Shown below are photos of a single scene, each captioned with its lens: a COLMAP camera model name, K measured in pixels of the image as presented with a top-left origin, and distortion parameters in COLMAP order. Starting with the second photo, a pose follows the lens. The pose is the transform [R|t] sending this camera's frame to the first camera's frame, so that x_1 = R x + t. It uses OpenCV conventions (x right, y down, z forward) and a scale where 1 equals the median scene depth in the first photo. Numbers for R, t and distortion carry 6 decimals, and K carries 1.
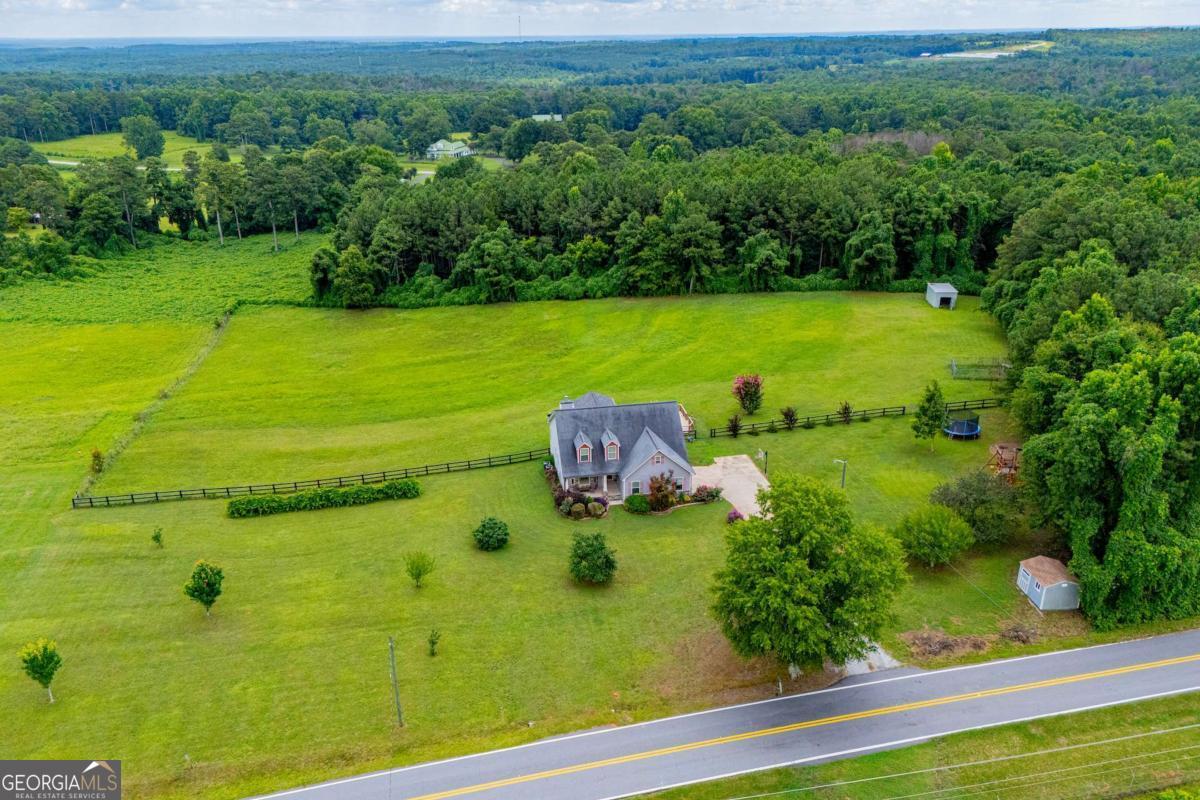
lens RADIAL K [[874.7, 0, 599.1], [0, 874.7, 419.1], [0, 0, 1]] dist [0.059460, -0.048535]
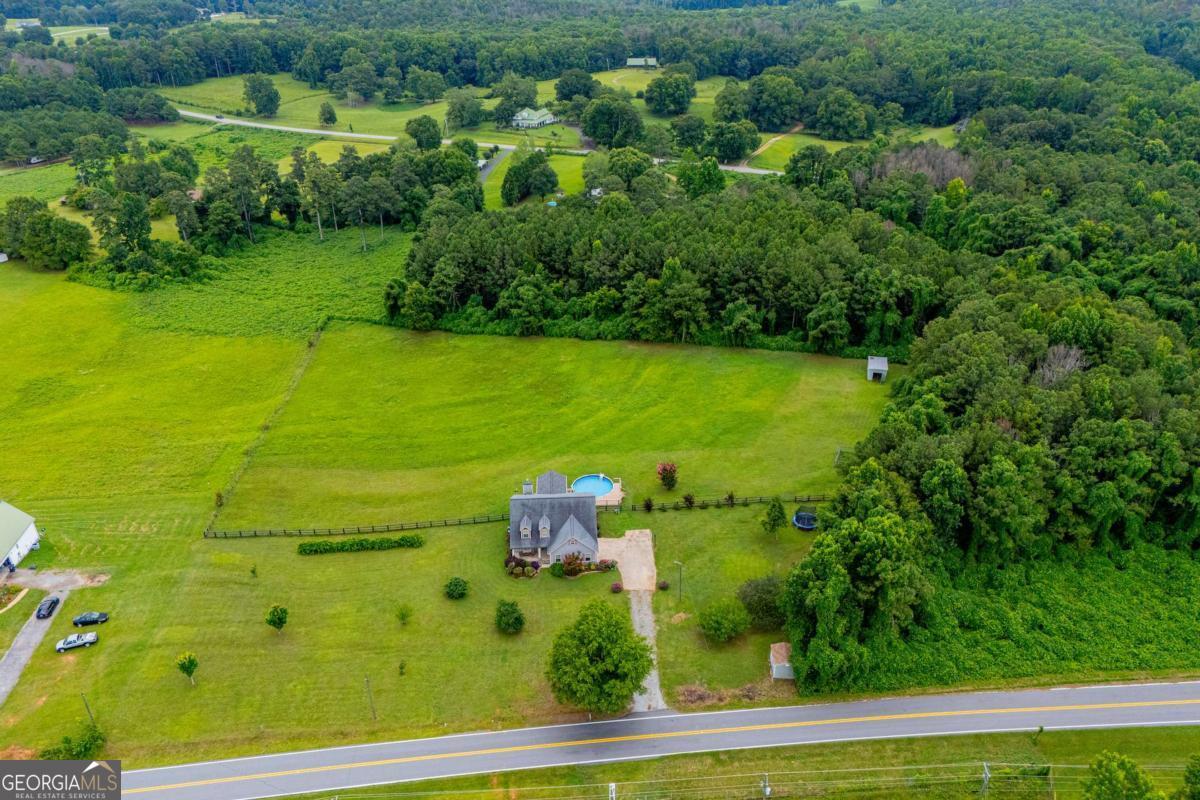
lens RADIAL K [[871.4, 0, 600.0], [0, 871.4, 444.1], [0, 0, 1]] dist [0.067337, -0.059433]
pose [[0.991887, 0.064963, -0.109272, 0.134963], [-0.050333, 0.990013, 0.131681, -0.161358], [0.116735, -0.125113, 0.985251, -0.223615]]
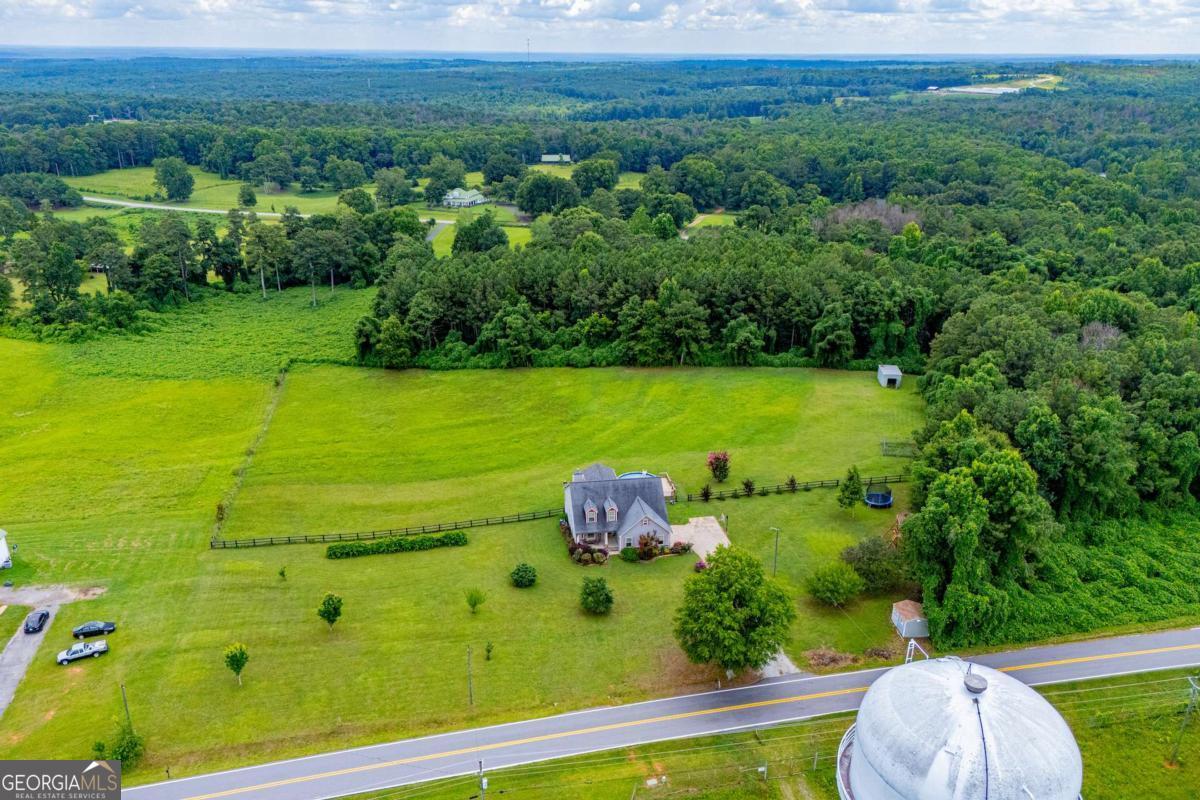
lens RADIAL K [[885.2, 0, 597.7], [0, 885.2, 438.2], [0, 0, 1]] dist [0.074532, -0.072682]
pose [[0.999816, 0.018936, -0.003003, -0.002734], [-0.018948, 0.999812, -0.004085, -0.039315], [0.002925, 0.004141, 0.999987, -0.193090]]
